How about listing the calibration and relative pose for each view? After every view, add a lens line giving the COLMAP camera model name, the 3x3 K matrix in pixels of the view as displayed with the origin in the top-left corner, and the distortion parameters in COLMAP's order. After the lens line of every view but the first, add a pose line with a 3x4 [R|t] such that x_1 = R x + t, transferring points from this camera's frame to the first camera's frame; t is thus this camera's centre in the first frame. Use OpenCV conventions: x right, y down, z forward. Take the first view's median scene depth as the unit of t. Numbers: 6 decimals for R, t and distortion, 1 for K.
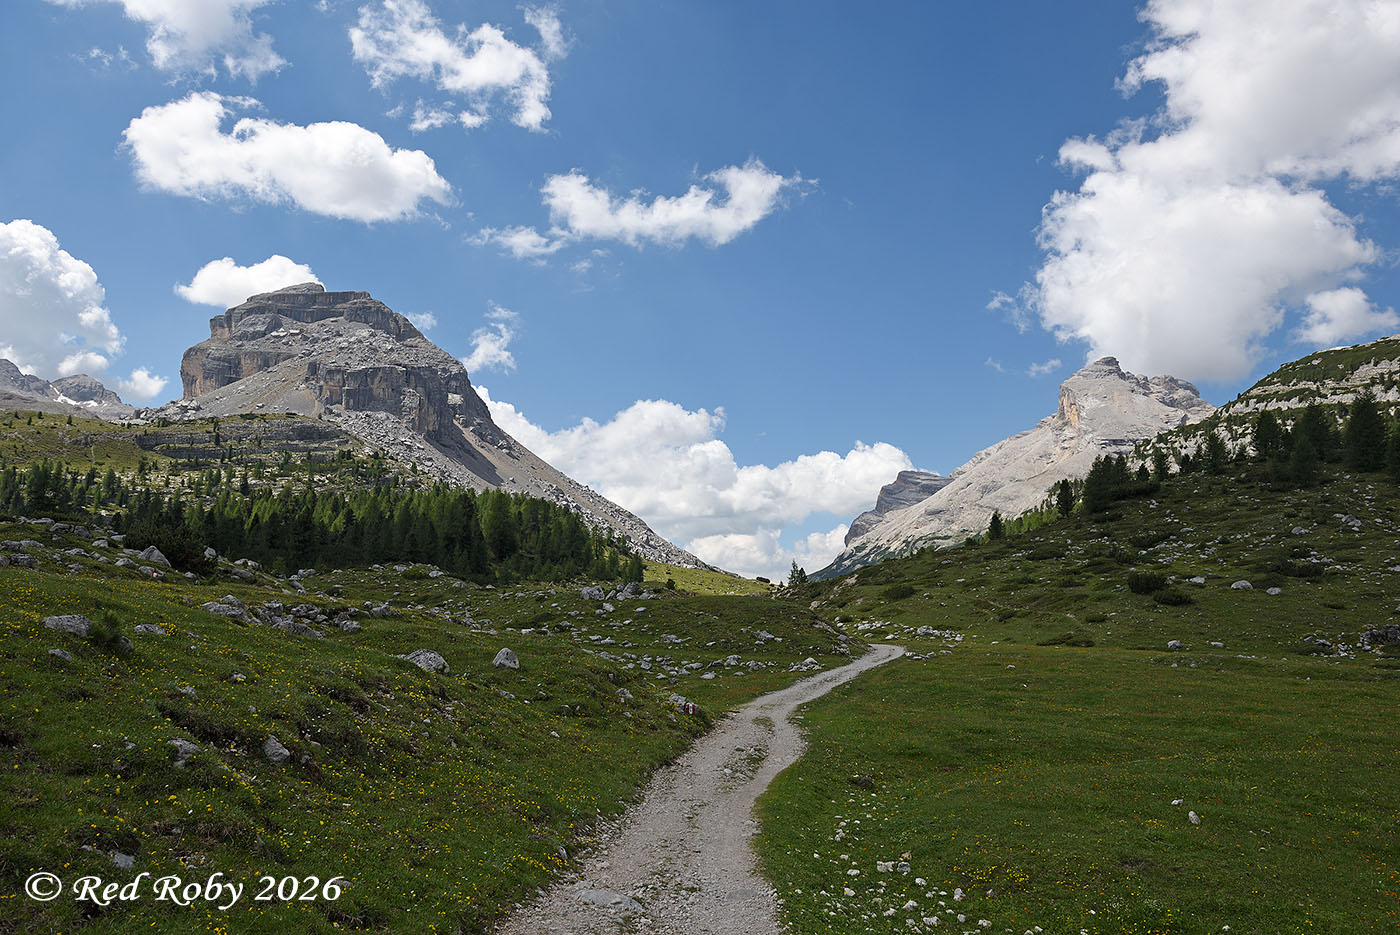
lens RADIAL K [[951.6, 0, 698.6], [0, 951.6, 468.4], [0, 0, 1]] dist [-0.049453, -0.004280]
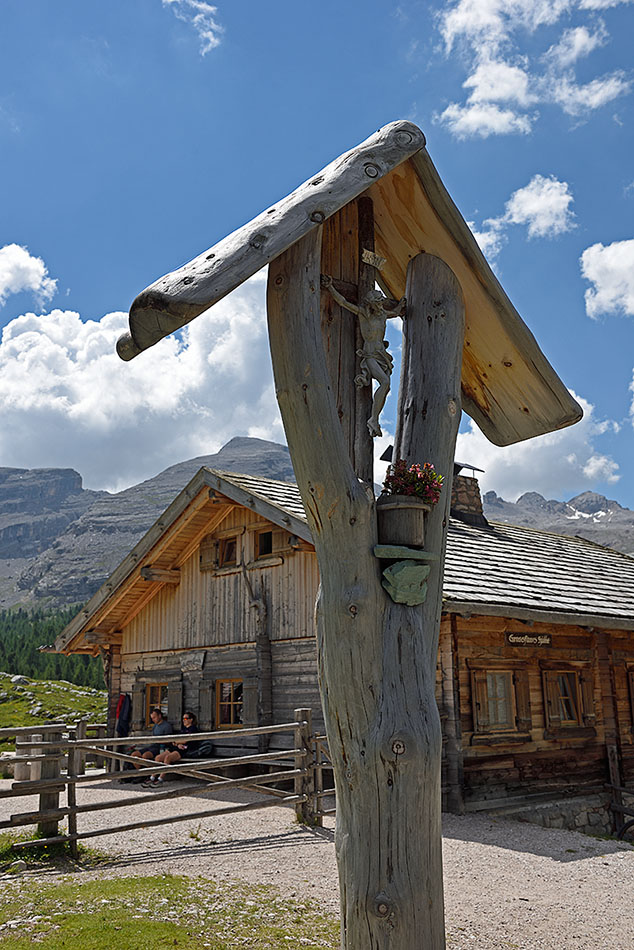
lens RADIAL K [[931.7, 0, 315.5], [0, 931.7, 478.1], [0, 0, 1]] dist [0.035893, 0.000000]
pose [[0.652488, -0.198448, -0.731353, 0.029513], [0.157550, 0.979538, -0.125231, -0.043910], [0.741240, -0.033513, 0.670403, -0.222277]]
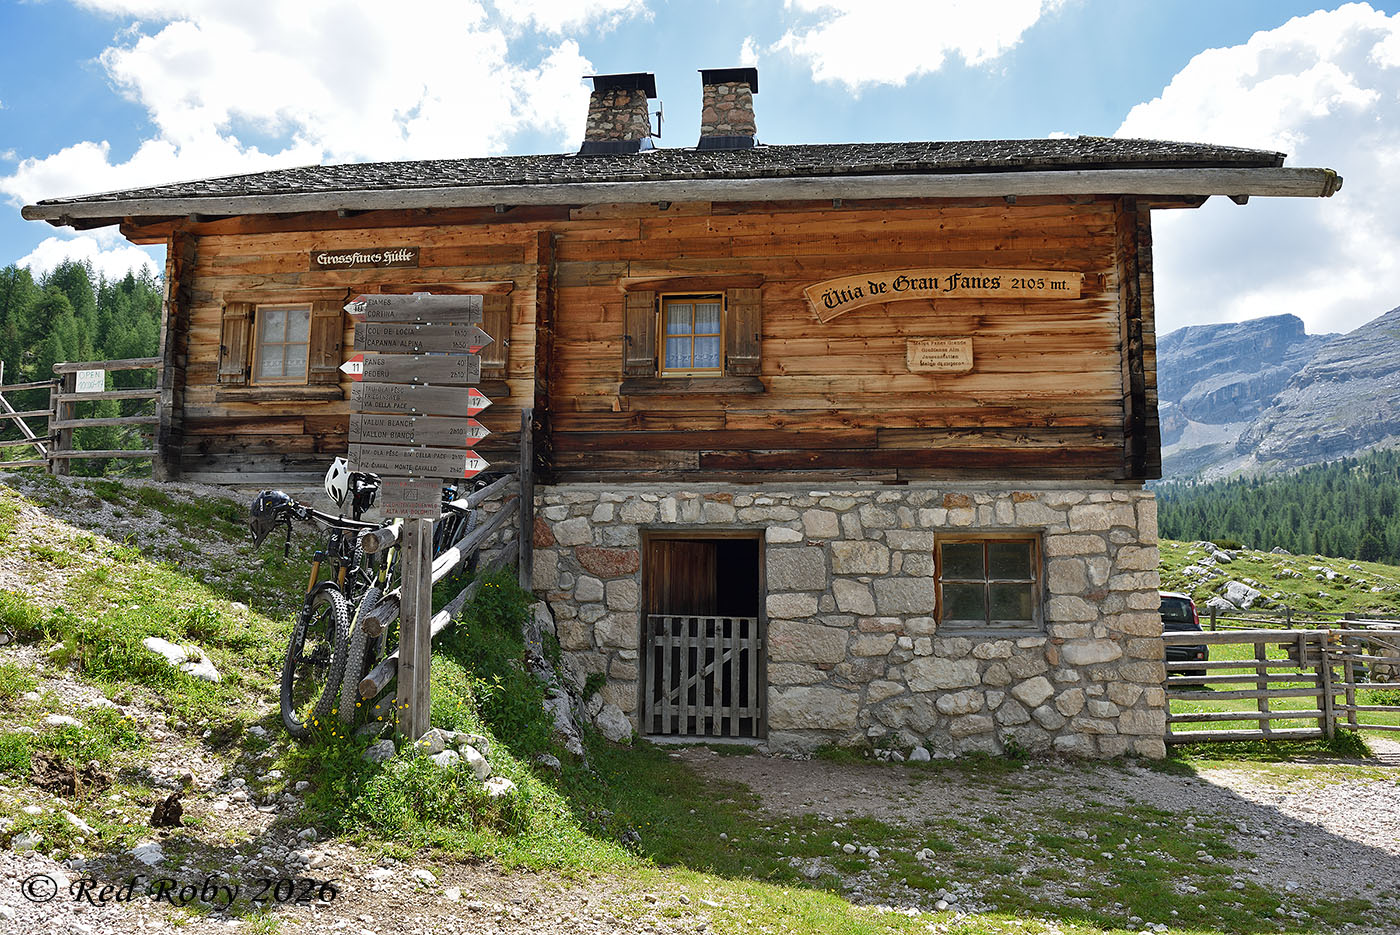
lens RADIAL K [[951.6, 0, 697.4], [0, 951.6, 465.0], [0, 0, 1]] dist [-0.049453, -0.004280]
pose [[-0.130175, -0.131363, -0.982750, 0.029562], [0.162884, 0.974884, -0.151888, -0.040086], [0.978020, -0.179846, -0.105509, -0.210737]]
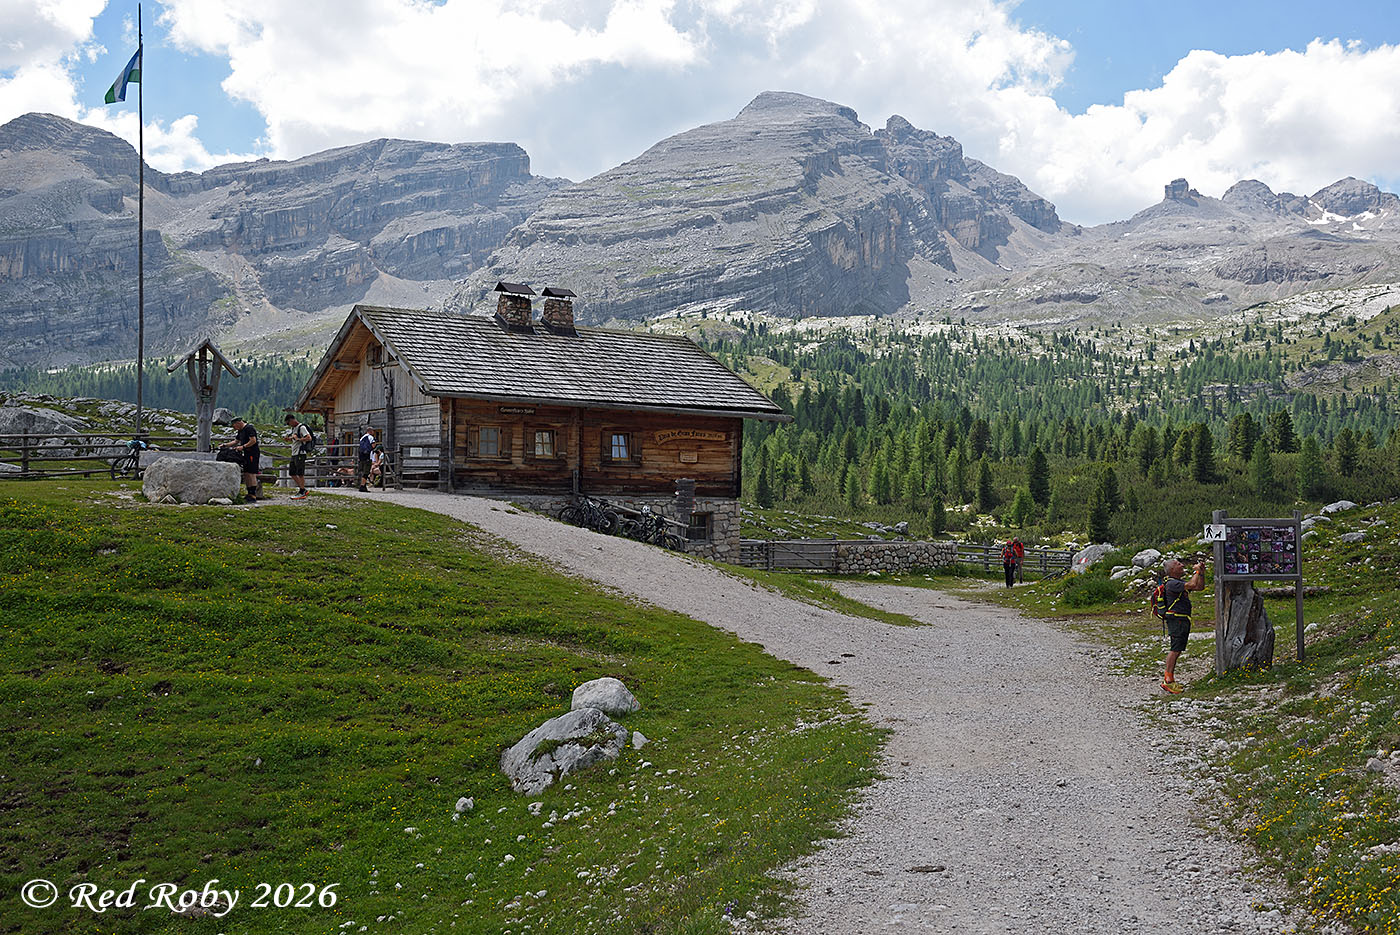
lens RADIAL K [[1441.1, 0, 698.6], [0, 1441.1, 463.7], [0, 0, 1]] dist [0.047668, 0.000000]
pose [[0.549248, -0.023960, -0.835316, 0.049445], [0.138144, 0.988439, 0.062482, -0.043335], [0.824162, -0.149712, 0.546209, -0.226694]]
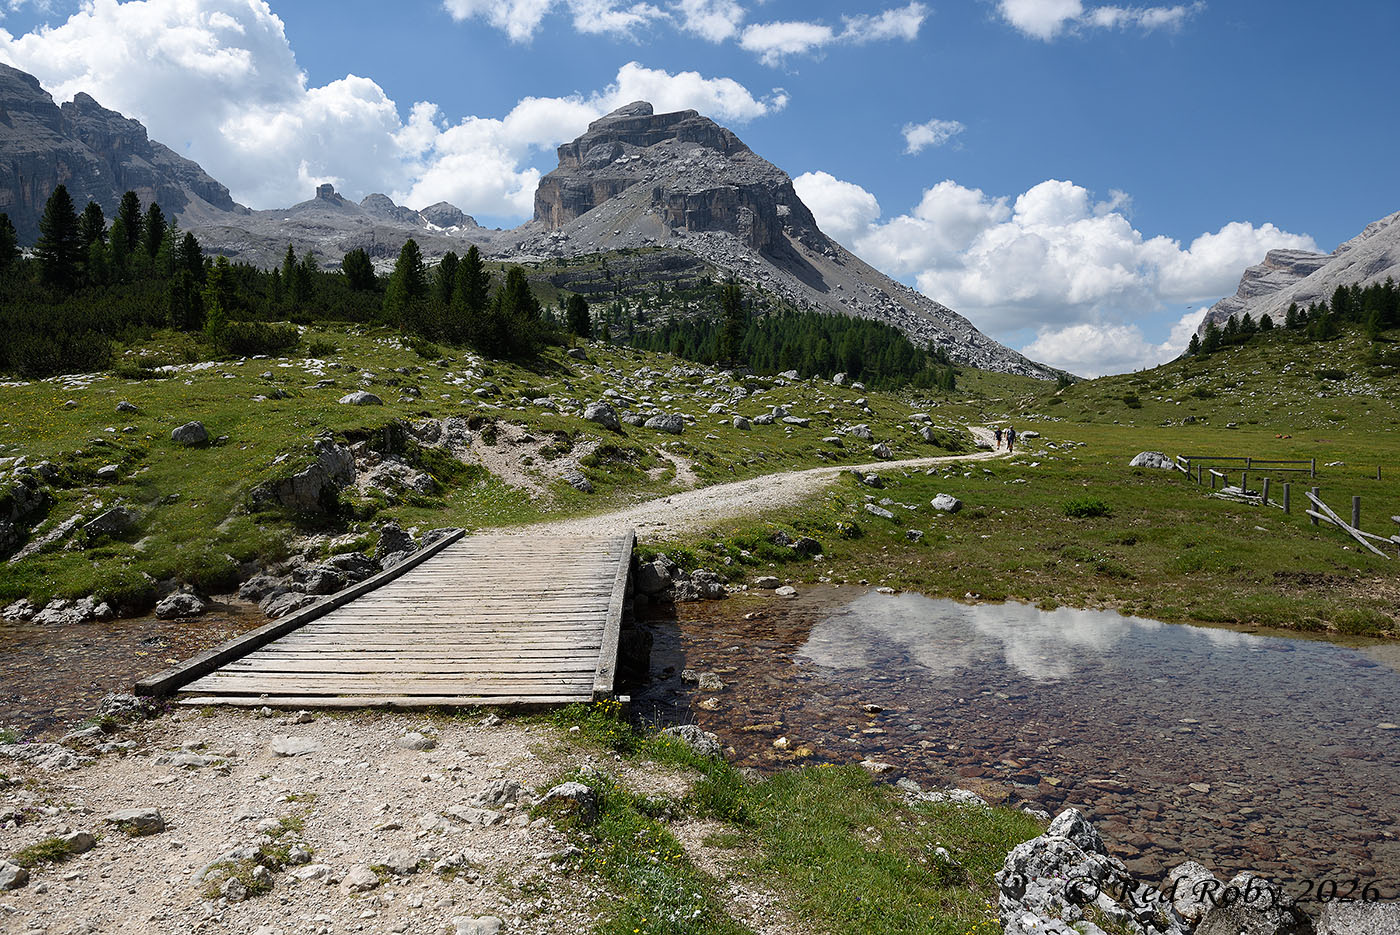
lens RADIAL K [[987.7, 0, 697.2], [0, 987.7, 466.4], [0, 0, 1]] dist [-0.043361, -0.002137]
pose [[0.945856, 0.013374, -0.324311, 0.012298], [0.053744, 0.978906, 0.197114, -0.016115], [0.320106, -0.203872, 0.925186, -0.105088]]
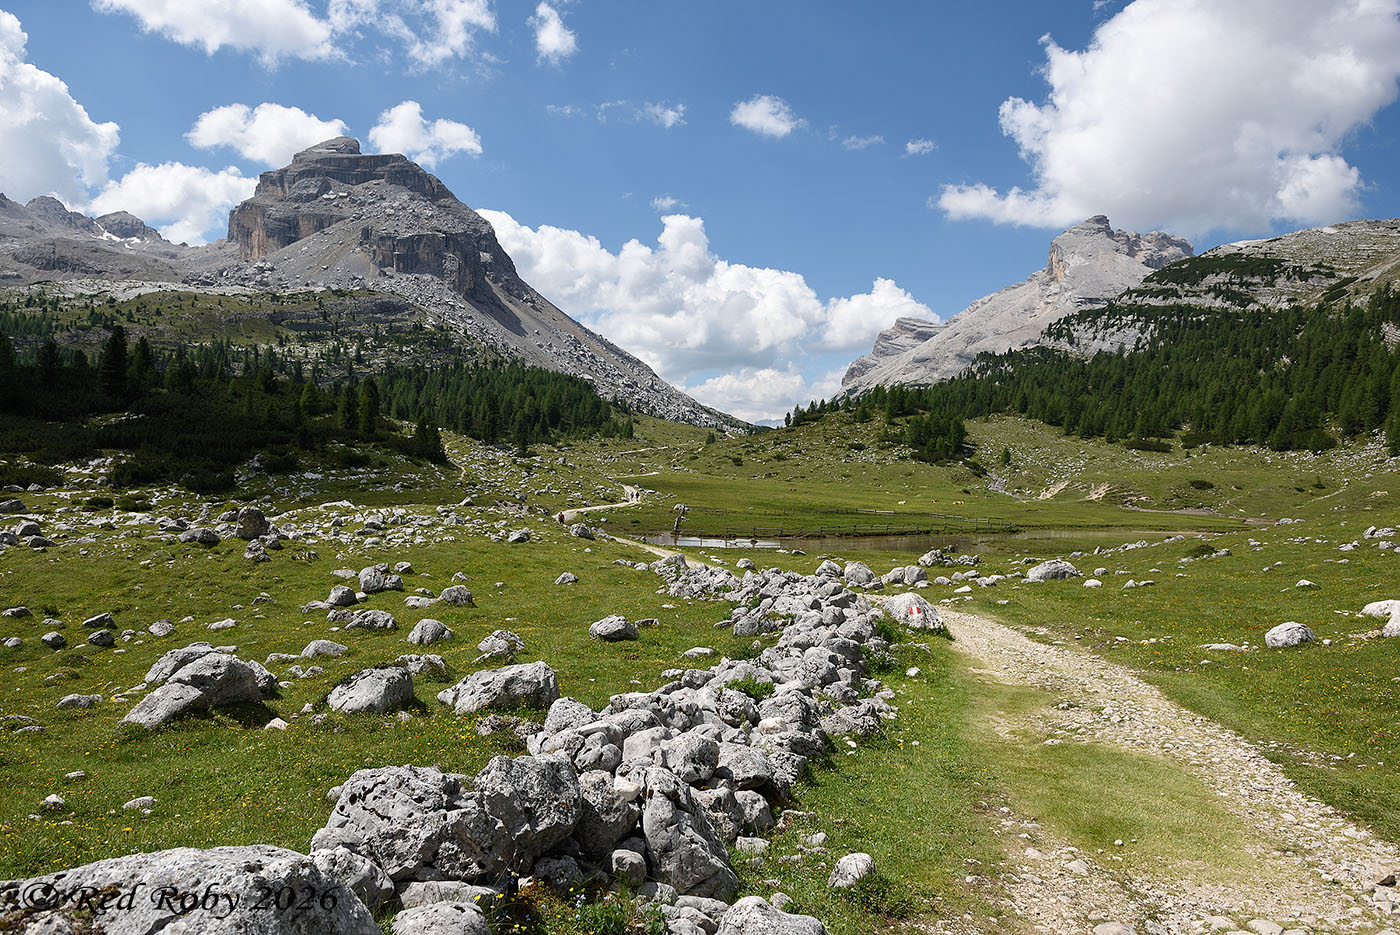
lens RADIAL K [[951.6, 0, 696.0], [0, 951.6, 468.6], [0, 0, 1]] dist [-0.049453, -0.004280]
pose [[0.999580, 0.025054, -0.014555, 0.019847], [-0.022103, 0.984133, 0.176050, -0.030612], [0.018735, -0.175654, 0.984274, -0.166950]]
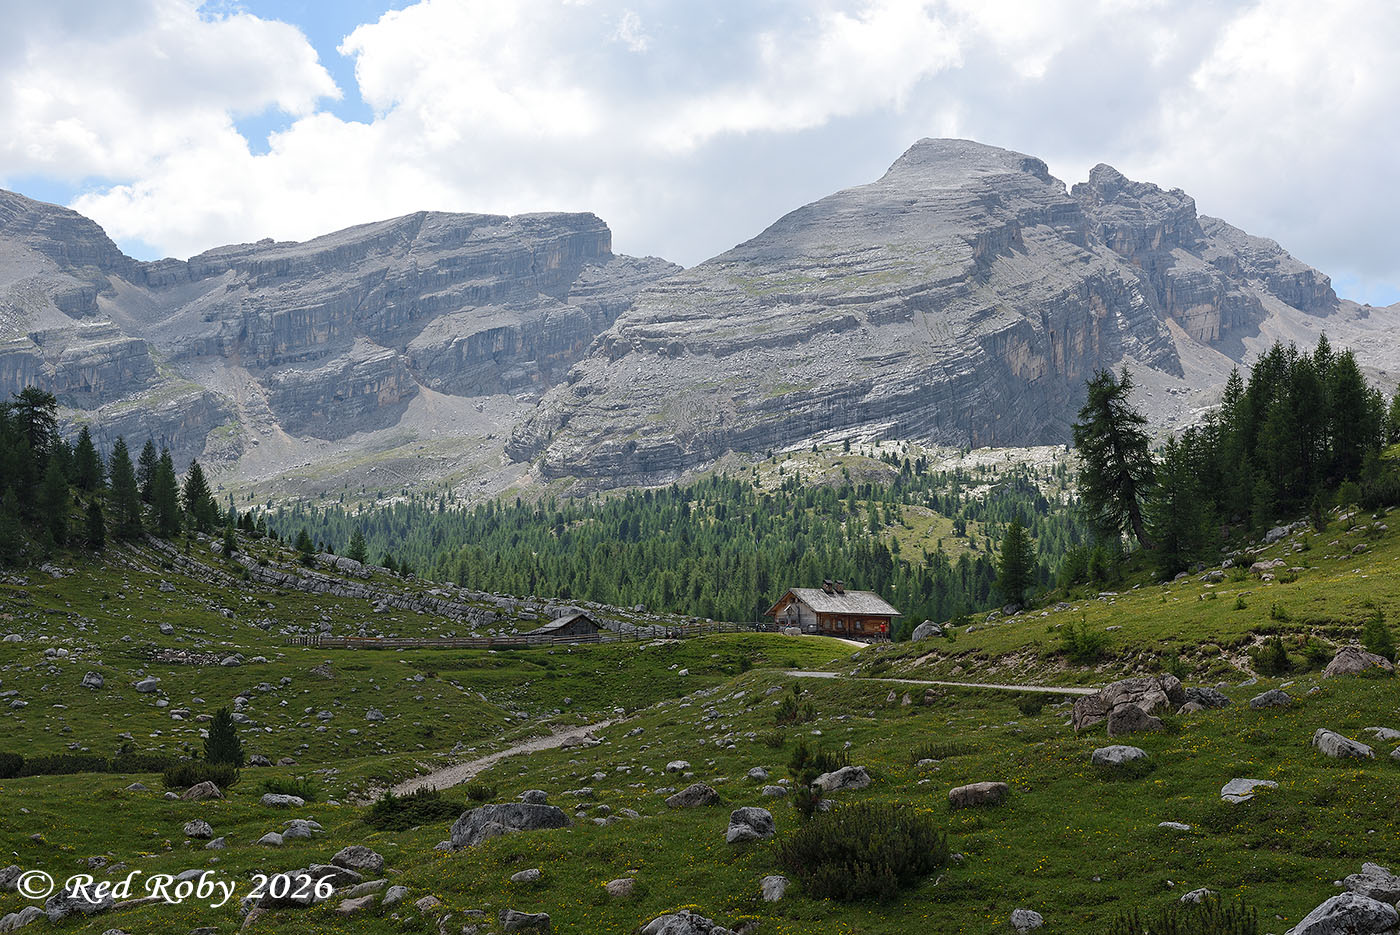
lens RADIAL K [[2092.2, 0, 701.0], [0, 2092.2, 469.3], [0, 0, 1]] dist [0.131705, 0.000000]
pose [[0.495191, -0.095068, -0.863567, 0.164357], [0.145410, 0.989043, -0.025500, -0.051982], [0.856529, -0.112943, 0.503589, -0.306225]]
